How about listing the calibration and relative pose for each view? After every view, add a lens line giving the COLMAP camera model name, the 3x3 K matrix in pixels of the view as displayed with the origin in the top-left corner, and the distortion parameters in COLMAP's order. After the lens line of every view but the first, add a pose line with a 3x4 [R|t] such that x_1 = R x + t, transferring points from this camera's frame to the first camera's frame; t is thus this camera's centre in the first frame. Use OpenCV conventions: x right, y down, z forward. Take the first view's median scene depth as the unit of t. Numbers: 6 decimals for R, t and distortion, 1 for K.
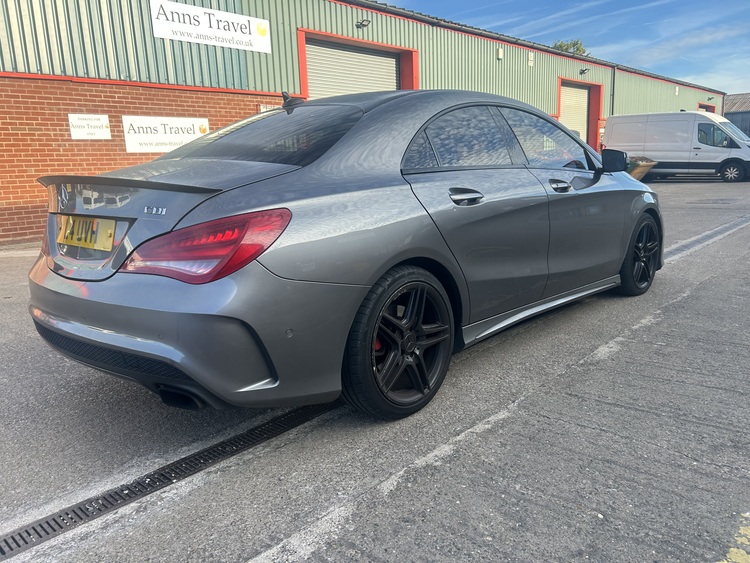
lens RADIAL K [[566.7, 0, 372.5], [0, 566.7, 283.4], [0, 0, 1]] dist [0.033758, -0.026364]
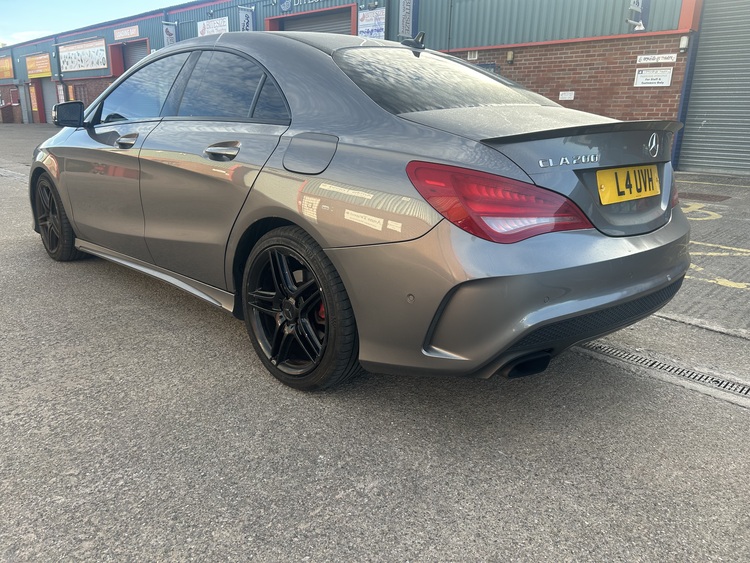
lens RADIAL K [[566.7, 0, 380.5], [0, 566.7, 281.7], [0, 0, 1]] dist [0.033758, -0.026364]
pose [[0.025220, -0.232905, 0.972172, -0.354351], [0.172553, 0.958900, 0.225249, -0.052565], [-0.984677, 0.162070, 0.064372, 0.333401]]
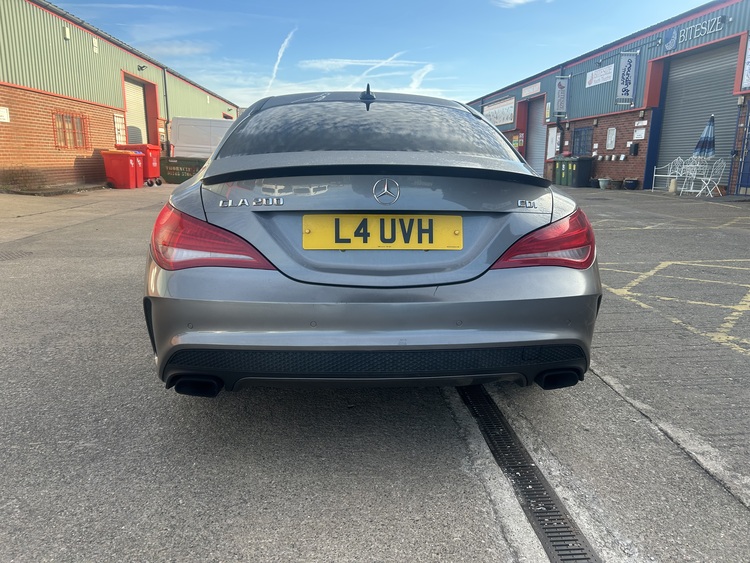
lens RADIAL K [[566.7, 0, 380.3], [0, 566.7, 284.8], [0, 0, 1]] dist [0.033758, -0.026364]
pose [[0.672240, -0.111986, 0.731814, -0.275722], [0.109223, 0.992679, 0.051573, -0.013721], [-0.732232, 0.045261, 0.679550, 0.106516]]
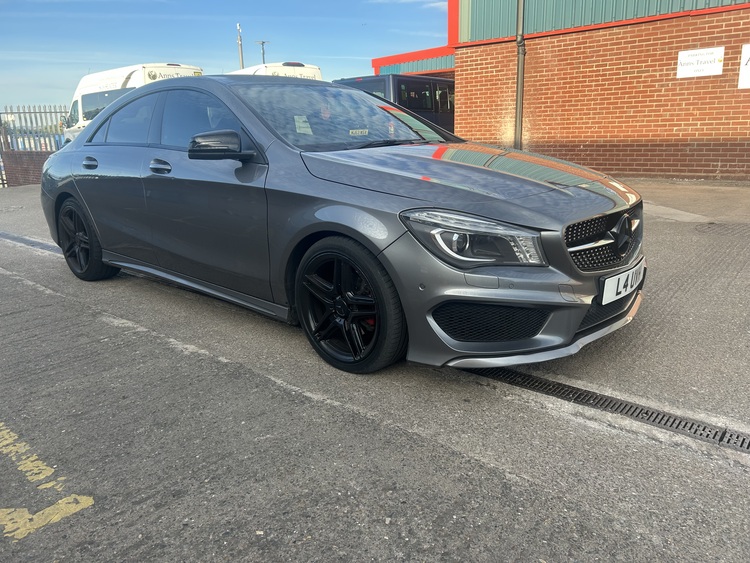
lens RADIAL K [[566.7, 0, 380.0], [0, 566.7, 274.6], [0, 0, 1]] dist [0.033758, -0.026364]
pose [[0.047782, 0.289400, -0.956015, 0.489703], [-0.172506, 0.945117, 0.277479, -0.120291], [0.983849, 0.151660, 0.095083, 0.465141]]
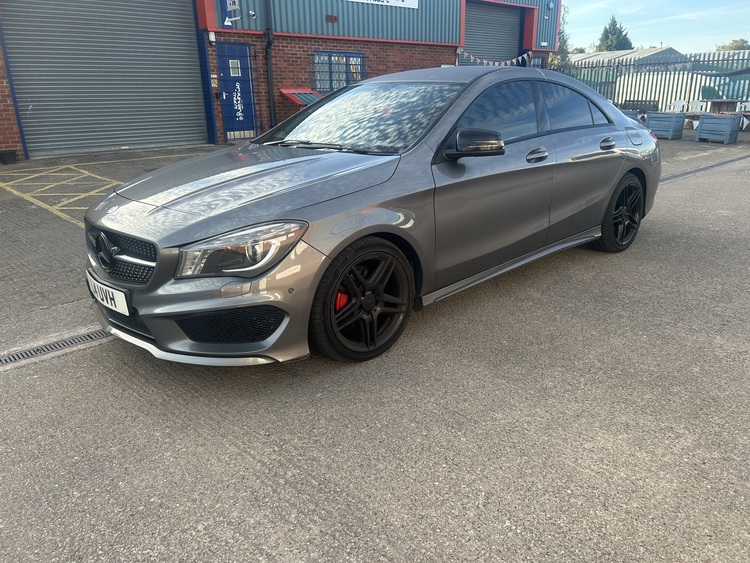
lens RADIAL K [[566.7, 0, 377.2], [0, 566.7, 277.8], [0, 0, 1]] dist [0.033758, -0.026364]
pose [[-0.995839, 0.035094, 0.084096, 0.053288], [0.071892, 0.869648, 0.488409, -0.206232], [-0.055994, 0.492423, -0.868553, 0.868081]]
